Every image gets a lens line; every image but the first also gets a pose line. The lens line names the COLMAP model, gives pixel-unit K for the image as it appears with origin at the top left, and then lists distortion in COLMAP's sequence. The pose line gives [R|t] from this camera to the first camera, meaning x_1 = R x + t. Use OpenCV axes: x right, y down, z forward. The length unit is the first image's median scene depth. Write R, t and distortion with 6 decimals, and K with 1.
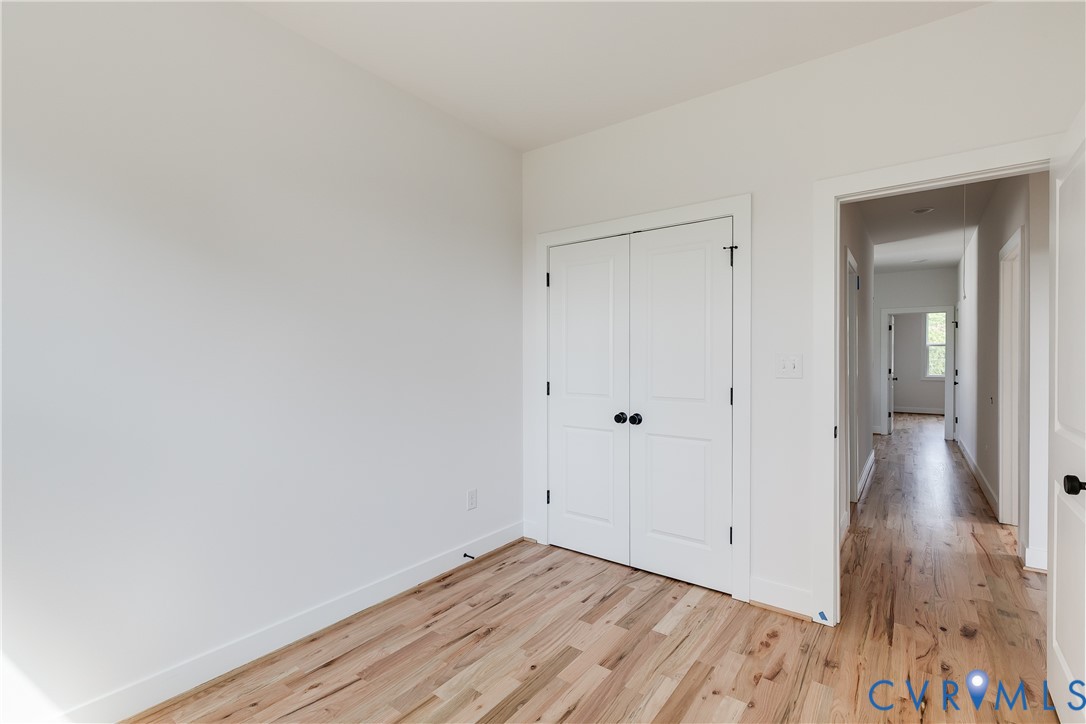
lens RADIAL K [[497.1, 0, 540.5], [0, 497.1, 358.7], [0, 0, 1]] dist [0.016445, 0.000041]
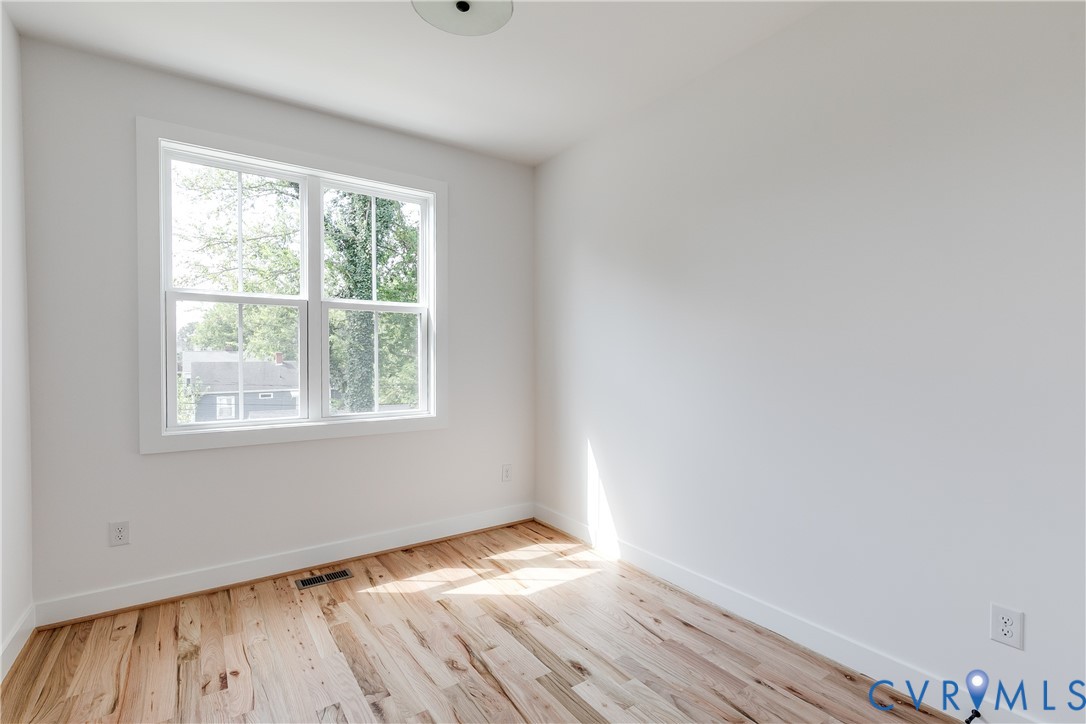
lens RADIAL K [[497.1, 0, 543.2], [0, 497.1, 362.1], [0, 0, 1]] dist [0.016445, 0.000041]
pose [[-0.309322, 0.006349, -0.950936, 0.600359], [0.001927, 0.999980, 0.006049, 0.008323], [0.950955, 0.000039, -0.309328, 0.838918]]
